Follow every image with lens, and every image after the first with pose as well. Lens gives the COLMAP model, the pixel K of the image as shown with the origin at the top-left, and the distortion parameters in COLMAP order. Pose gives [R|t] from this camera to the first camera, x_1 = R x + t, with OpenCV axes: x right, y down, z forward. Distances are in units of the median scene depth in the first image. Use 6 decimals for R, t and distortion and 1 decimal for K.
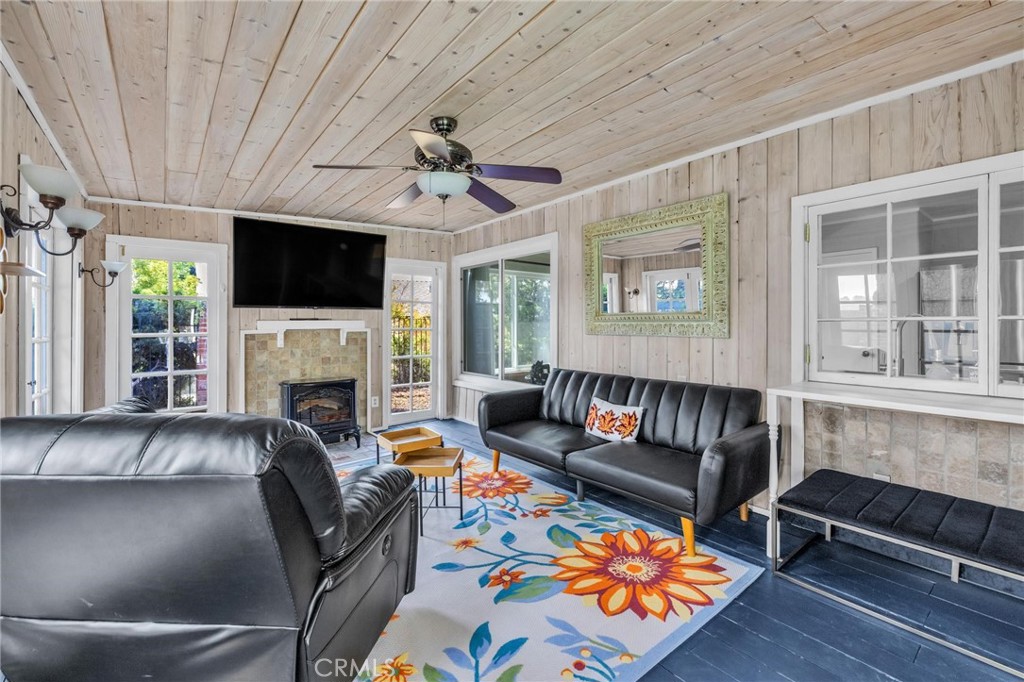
lens RADIAL K [[436.4, 0, 511.1], [0, 436.4, 324.8], [0, 0, 1]] dist [0.002322, 0.000239]
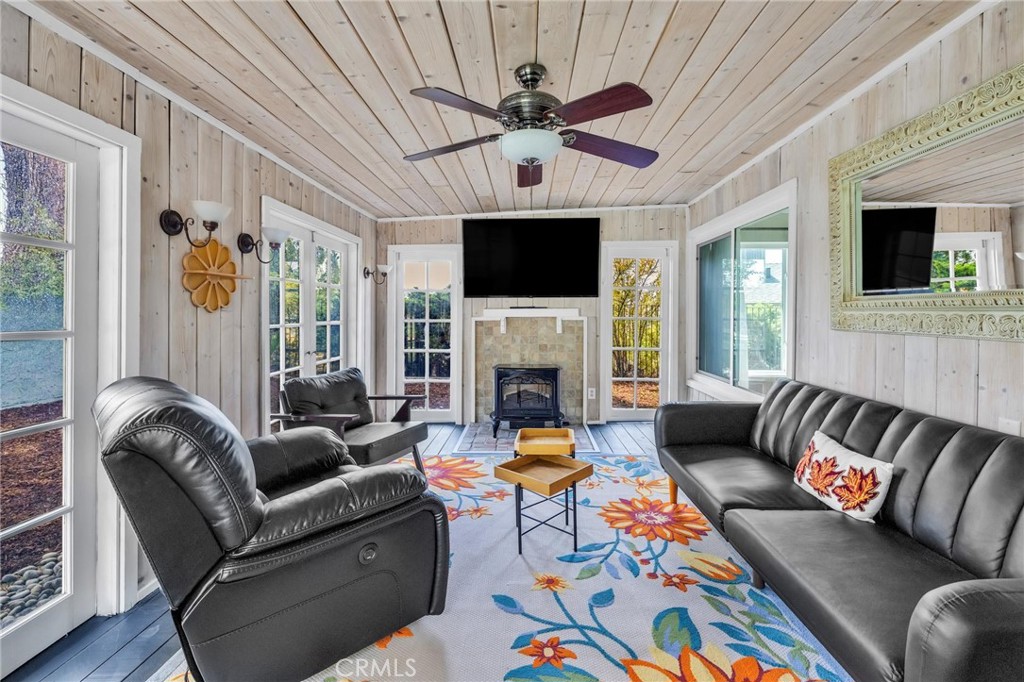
lens RADIAL K [[434.4, 0, 515.2], [0, 434.4, 316.2], [0, 0, 1]] dist [-0.001963, -0.000274]
pose [[0.765226, 0.009653, -0.643690, 0.281578], [-0.004536, 0.999944, 0.009603, -0.002624], [0.643746, -0.004429, 0.765226, 0.265757]]
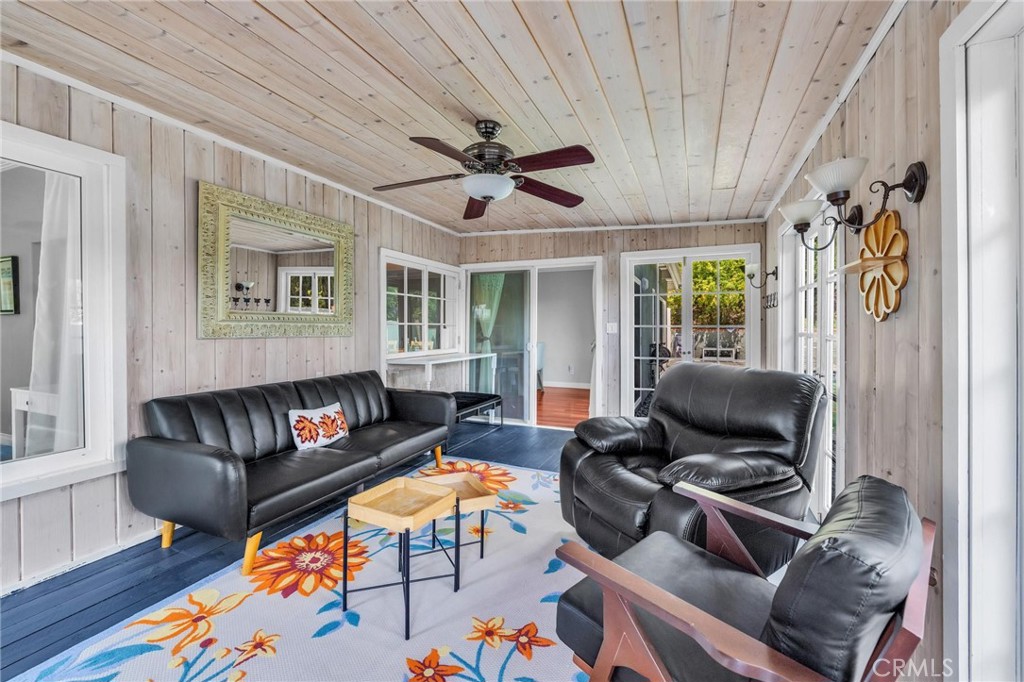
lens RADIAL K [[439.4, 0, 509.5], [0, 439.4, 330.0], [0, 0, 1]] dist [-0.001156, -0.000128]
pose [[-0.473706, -0.001822, 0.880681, -0.837453], [0.001768, 0.999994, 0.003020, 0.007742], [-0.880681, 0.002987, -0.473700, 1.121361]]
